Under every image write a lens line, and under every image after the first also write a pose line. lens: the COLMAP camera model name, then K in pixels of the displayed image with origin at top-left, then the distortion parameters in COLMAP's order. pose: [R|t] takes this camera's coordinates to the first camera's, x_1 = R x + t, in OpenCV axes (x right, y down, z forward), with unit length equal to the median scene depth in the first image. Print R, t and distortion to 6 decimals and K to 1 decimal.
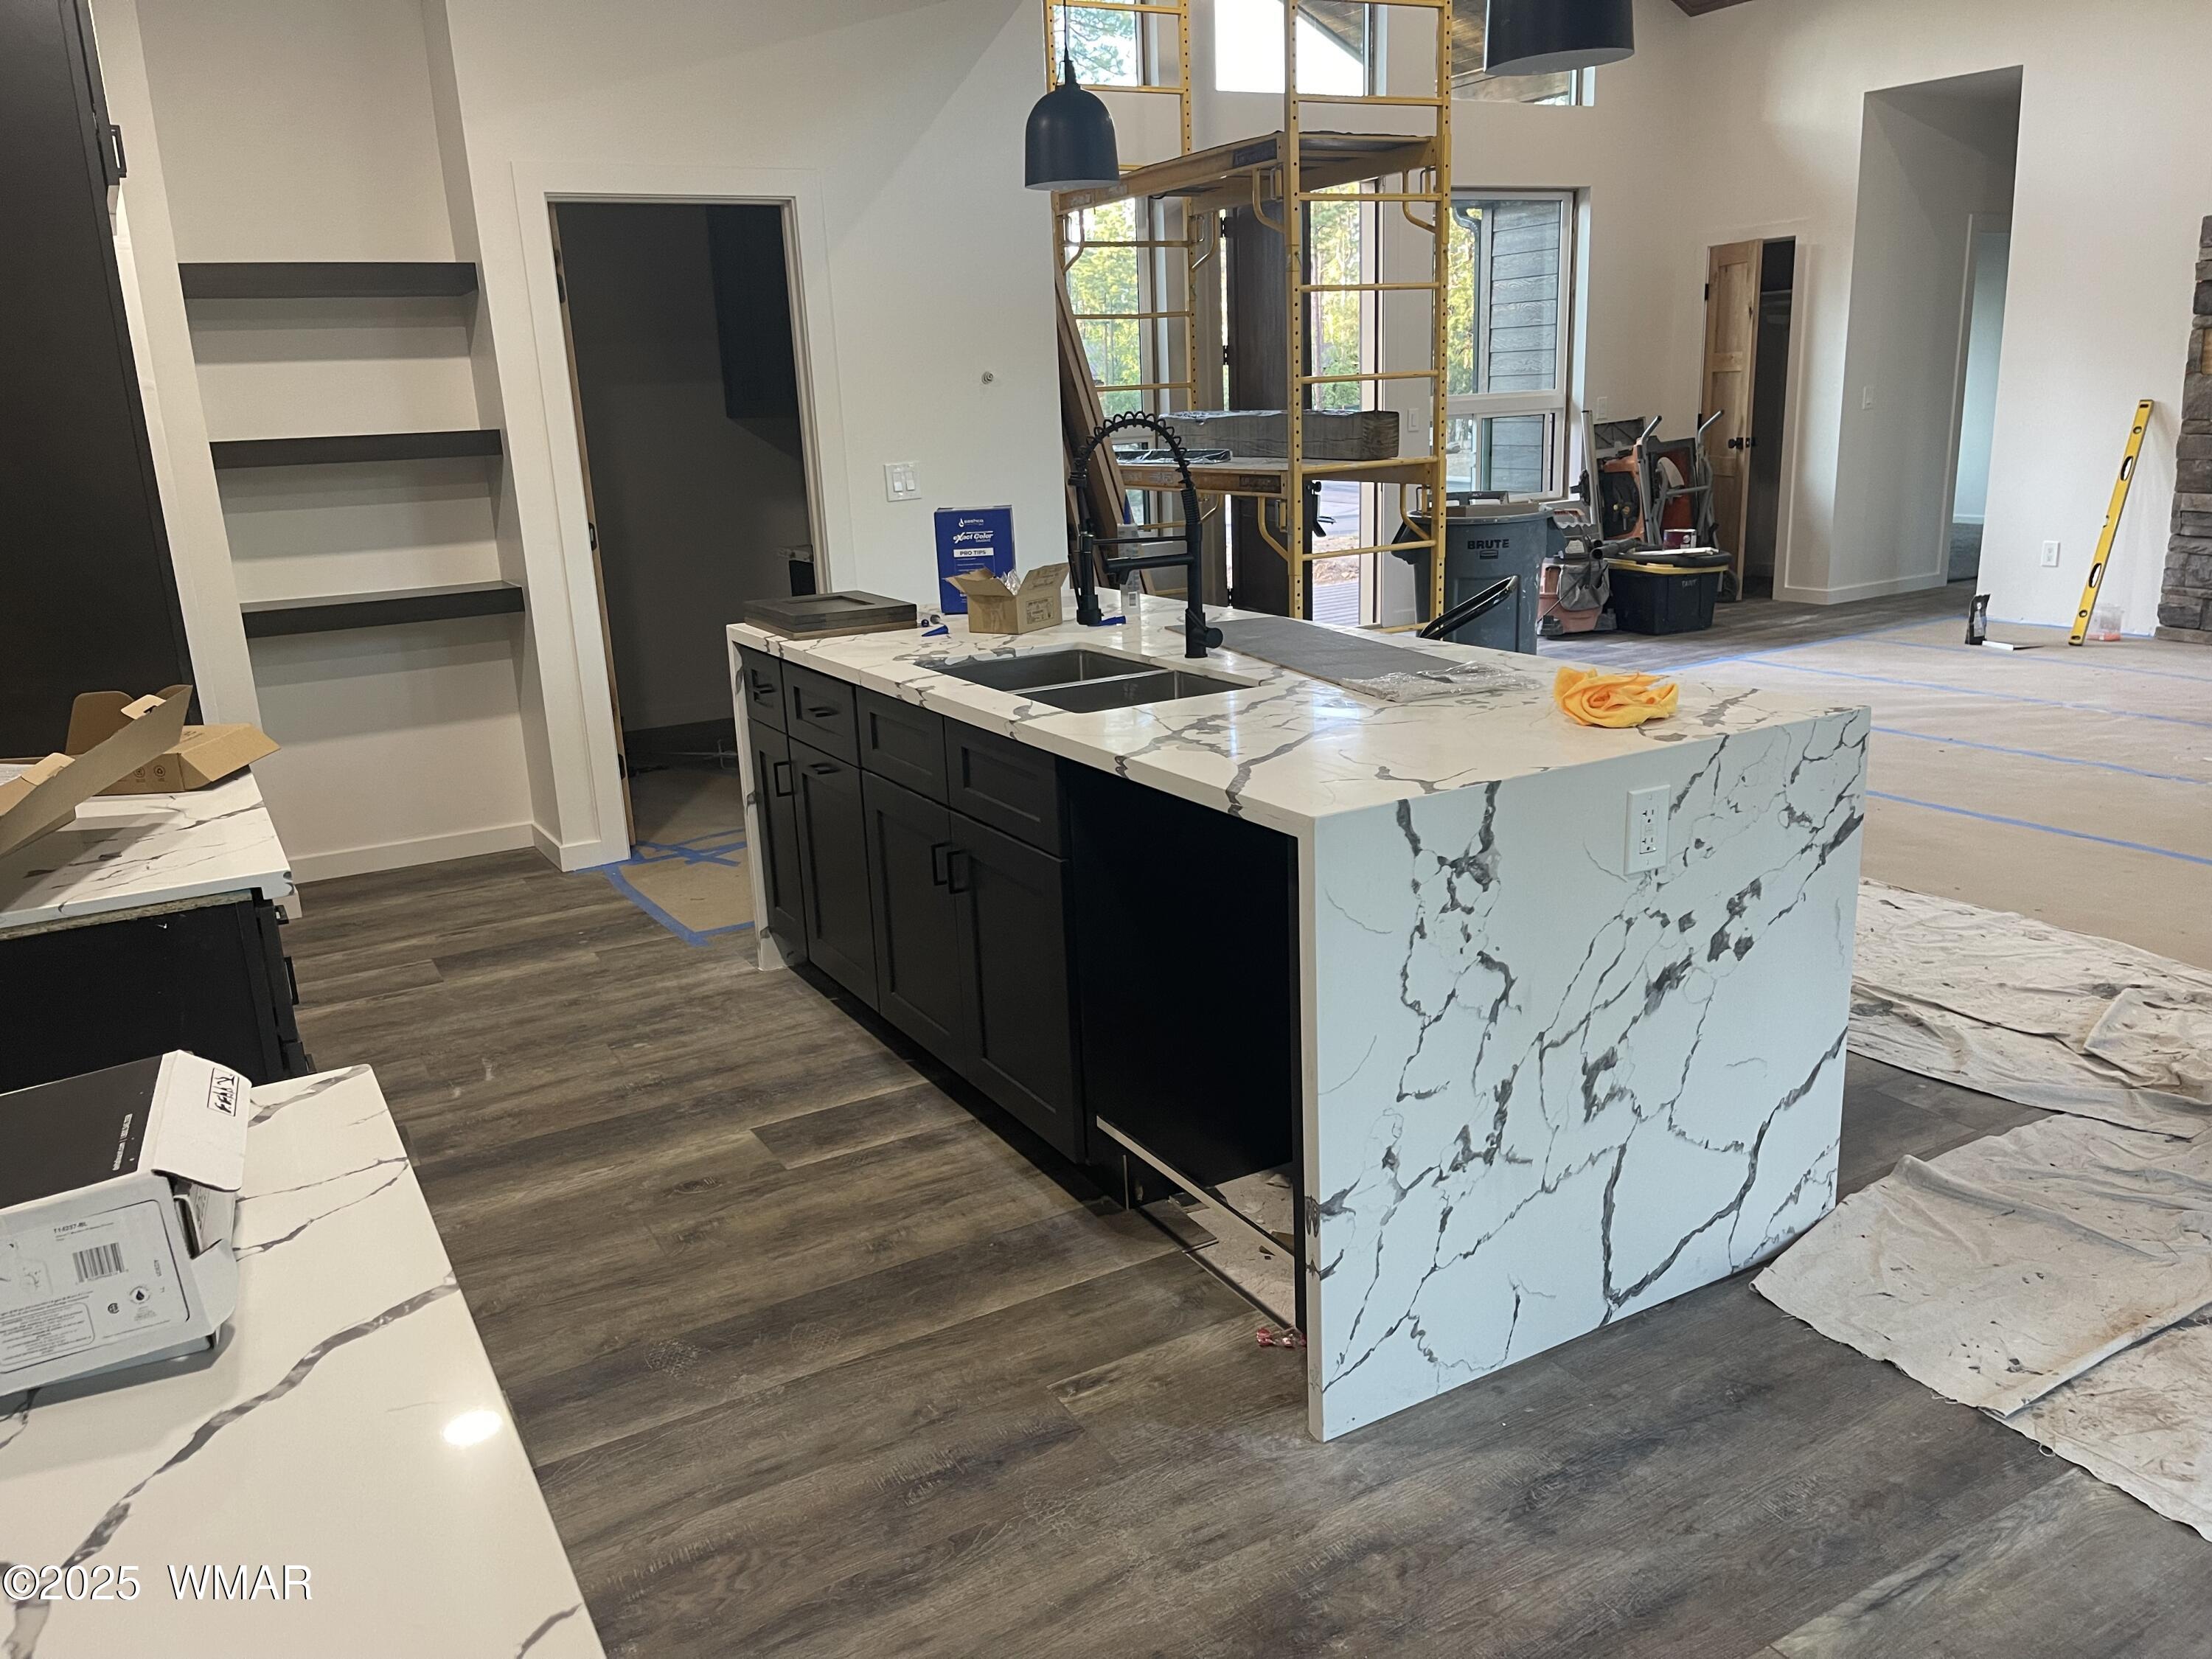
lens RADIAL K [[1672.8, 0, 1099.1], [0, 1672.8, 833.7], [0, 0, 1]] dist [0.059615, -0.095746]
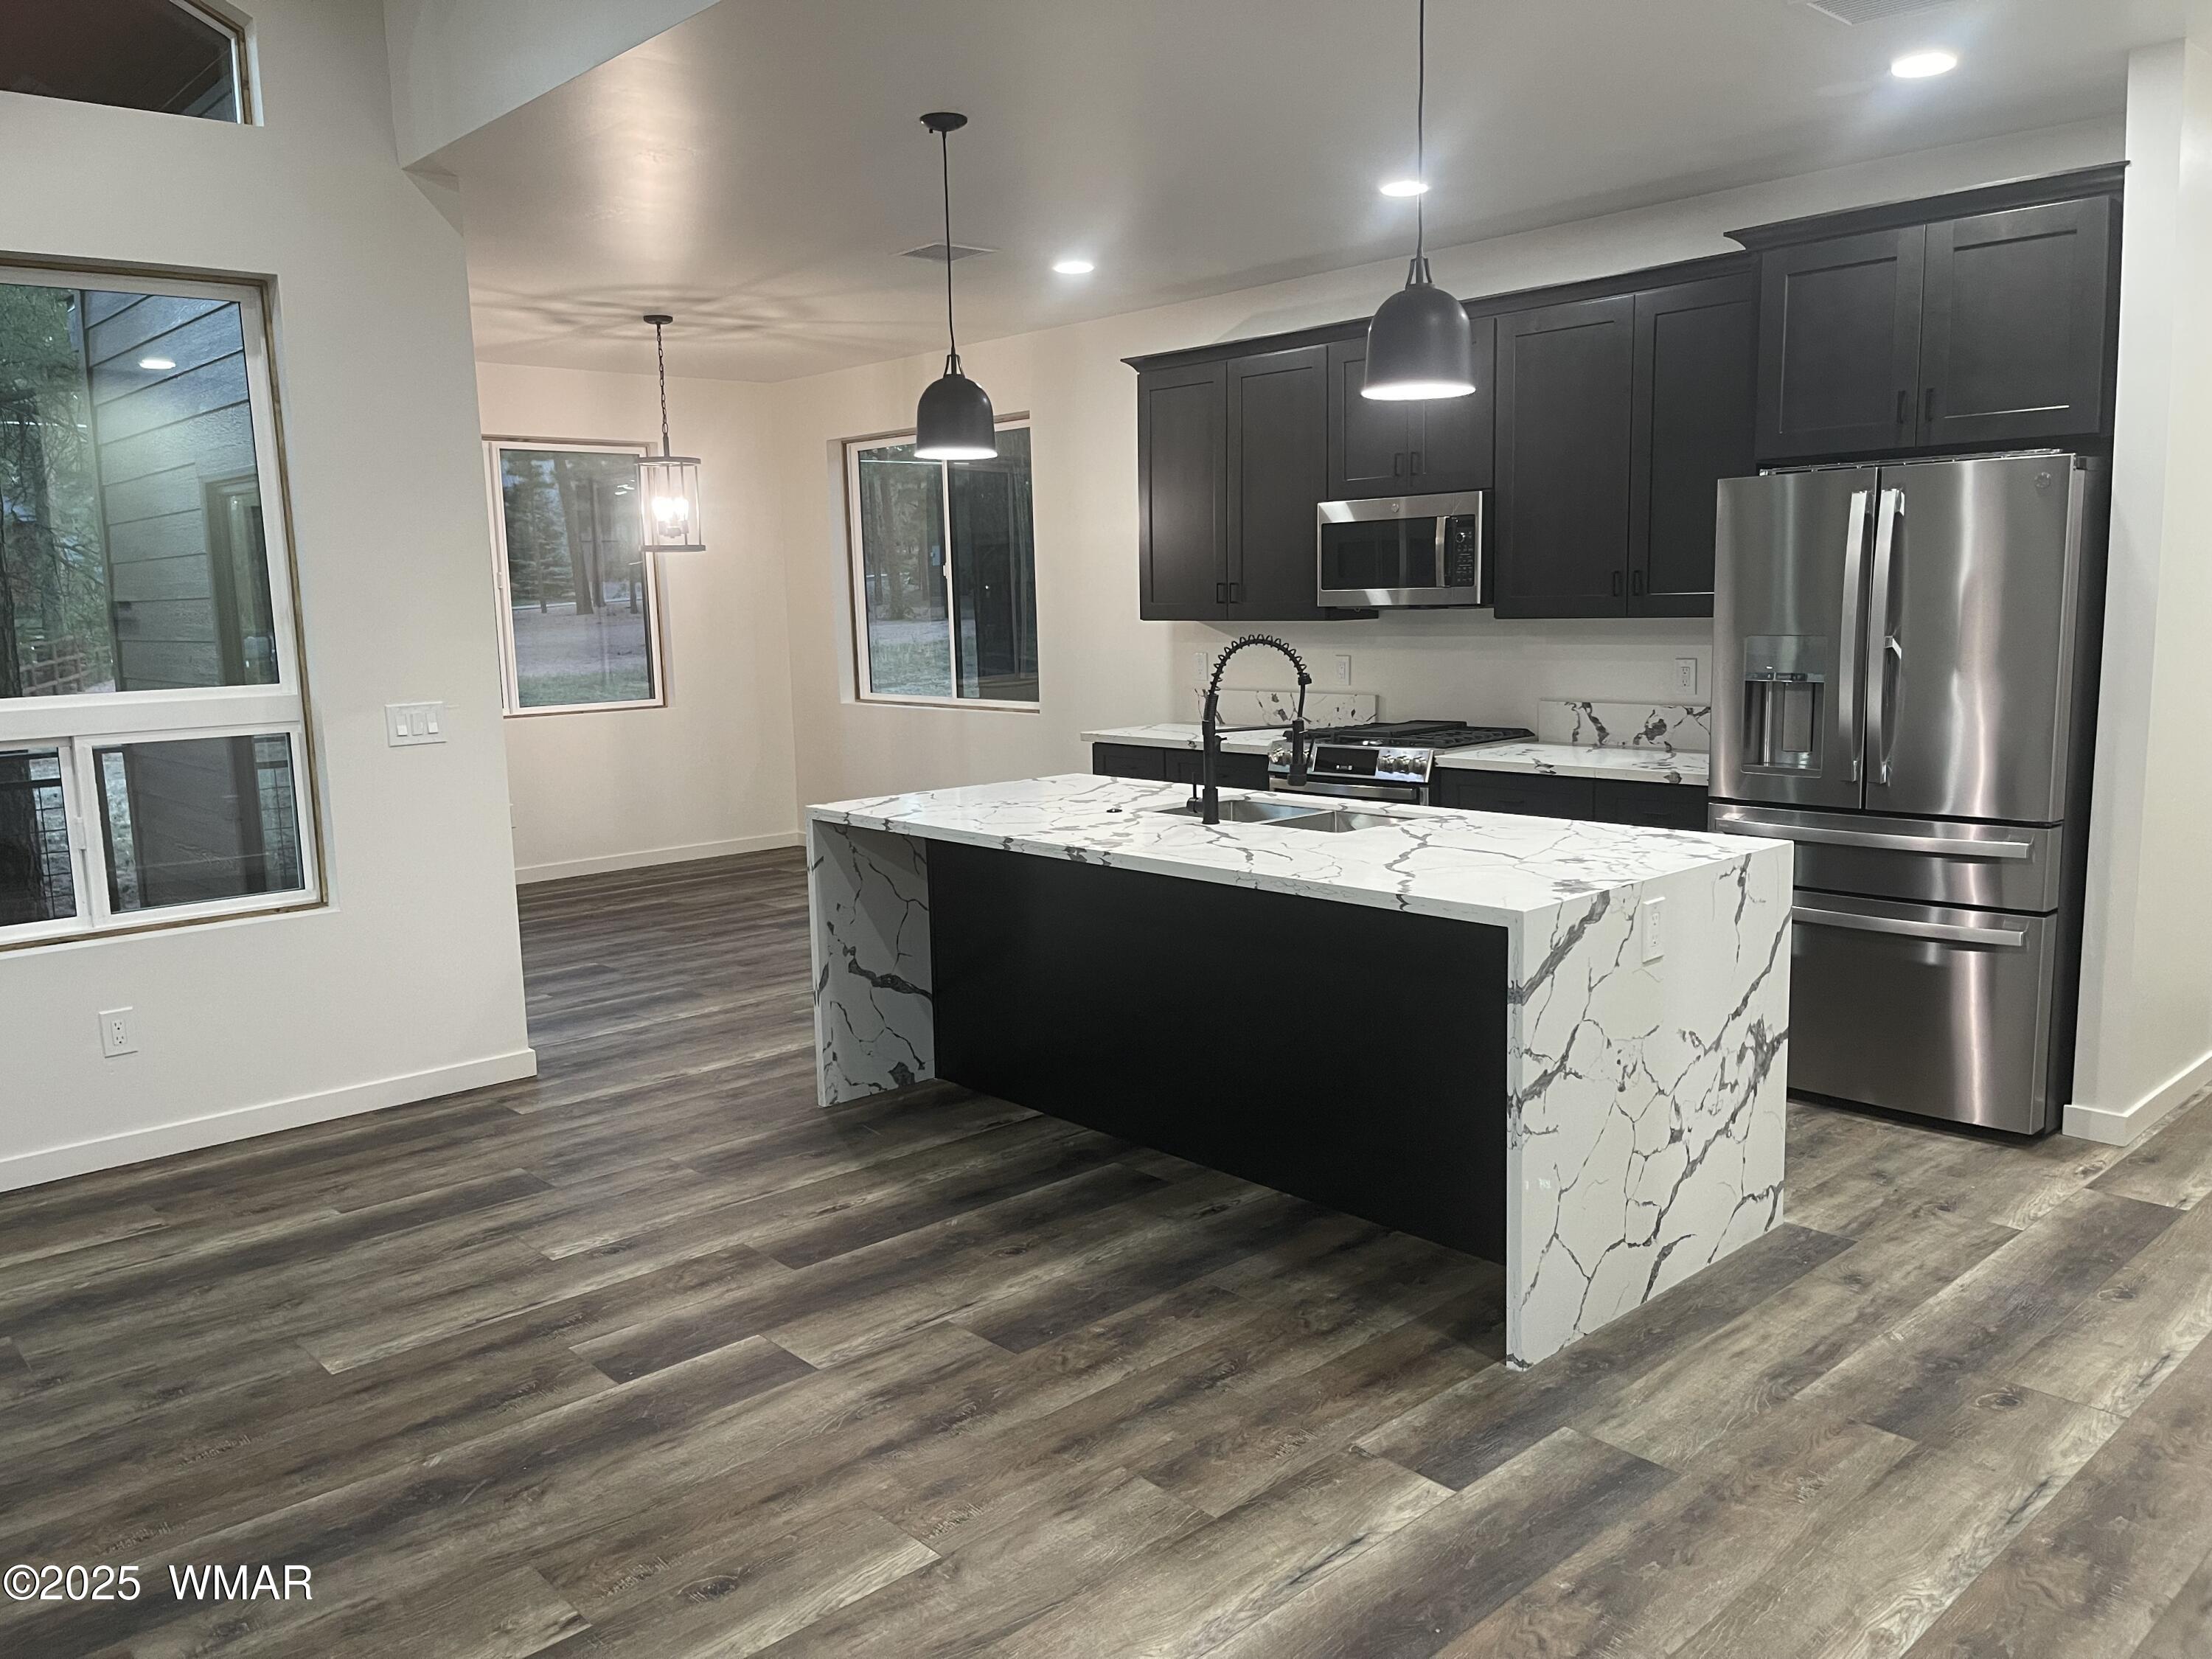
lens RADIAL K [[1666.4, 0, 1106.0], [0, 1666.4, 829.5], [0, 0, 1]] dist [0.072968, -0.094113]
pose [[-0.971002, 0.101277, -0.216561, 0.505668], [0.007299, 0.917973, 0.396575, -0.745506], [0.238961, 0.383494, -0.892093, 2.601238]]
